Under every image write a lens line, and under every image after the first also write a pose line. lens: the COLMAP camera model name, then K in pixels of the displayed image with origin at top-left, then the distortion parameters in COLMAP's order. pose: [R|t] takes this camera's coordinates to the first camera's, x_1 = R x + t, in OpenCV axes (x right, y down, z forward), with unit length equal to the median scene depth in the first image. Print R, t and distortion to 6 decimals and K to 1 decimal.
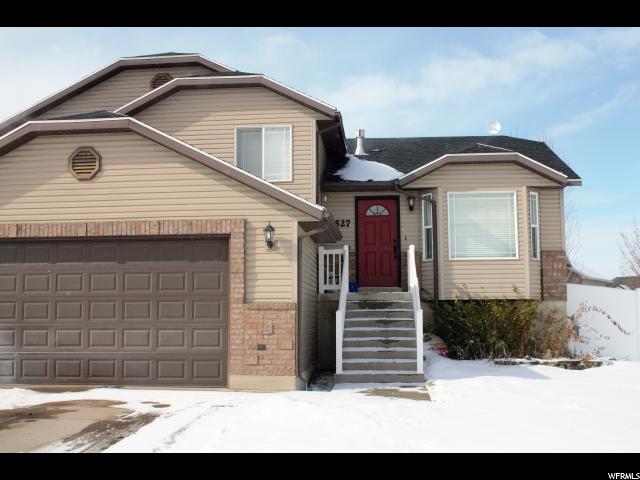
lens RADIAL K [[691.0, 0, 320.0], [0, 691.0, 240.0], [0, 0, 1]] dist [-0.102256, 0.005281]
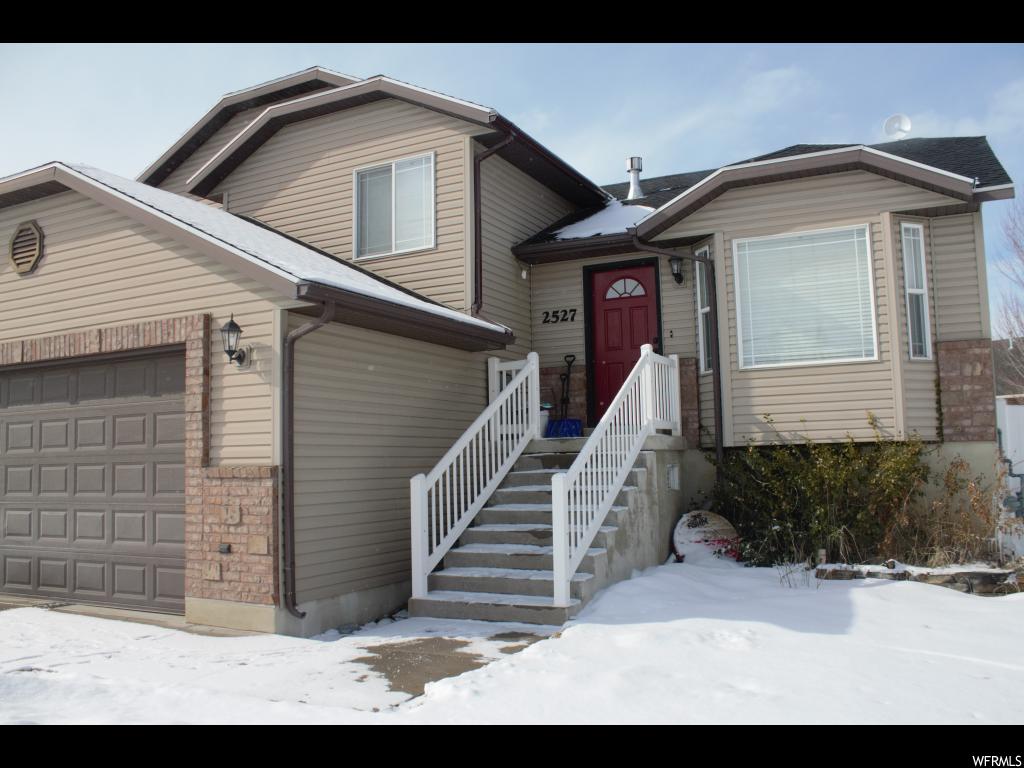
lens RADIAL K [[868.9, 0, 512.0], [0, 868.9, 384.0], [0, 0, 1]] dist [-0.164563, 0.151763]
pose [[0.929000, -0.049075, -0.366811, 0.278135], [0.056500, 0.998357, 0.009525, 0.025132], [0.365741, -0.029574, 0.930247, 0.349252]]
